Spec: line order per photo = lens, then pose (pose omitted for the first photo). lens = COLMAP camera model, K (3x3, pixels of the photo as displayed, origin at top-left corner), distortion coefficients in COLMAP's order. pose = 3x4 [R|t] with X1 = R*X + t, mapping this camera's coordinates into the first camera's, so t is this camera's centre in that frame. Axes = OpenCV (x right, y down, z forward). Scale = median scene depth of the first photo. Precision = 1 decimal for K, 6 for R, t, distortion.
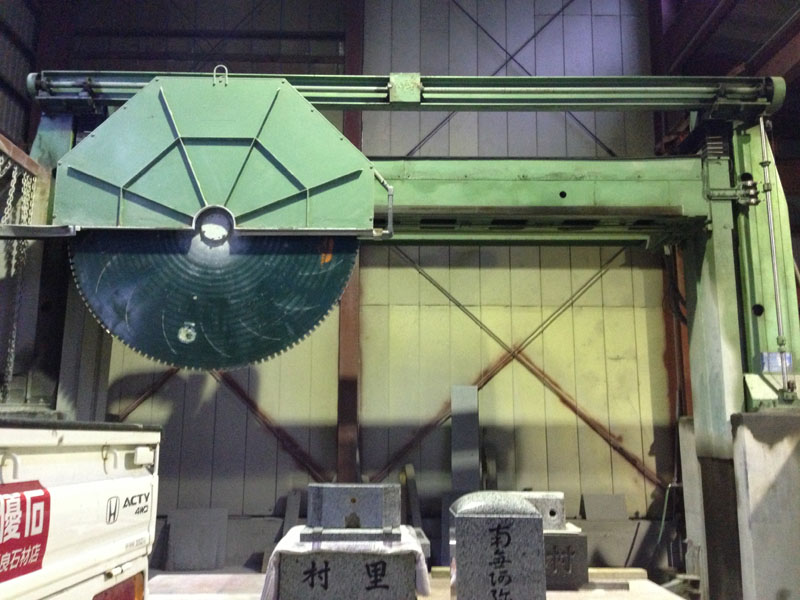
lens RADIAL K [[741.4, 0, 394.7], [0, 741.4, 299.9], [0, 0, 1]] dist [0.006685, 0.000000]
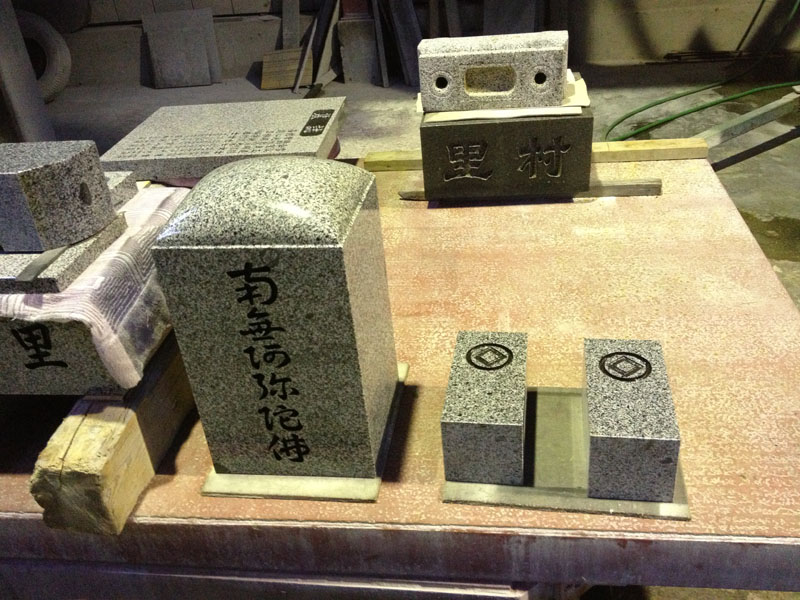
lens RADIAL K [[748.2, 0, 398.7], [0, 748.2, 299.0], [0, 0, 1]] dist [0.033600, 0.000000]
pose [[0.985299, 0.004354, -0.170782, 0.309139], [0.110089, 0.748251, 0.654217, 0.033579], [0.130636, -0.663401, 0.736772, 0.668894]]
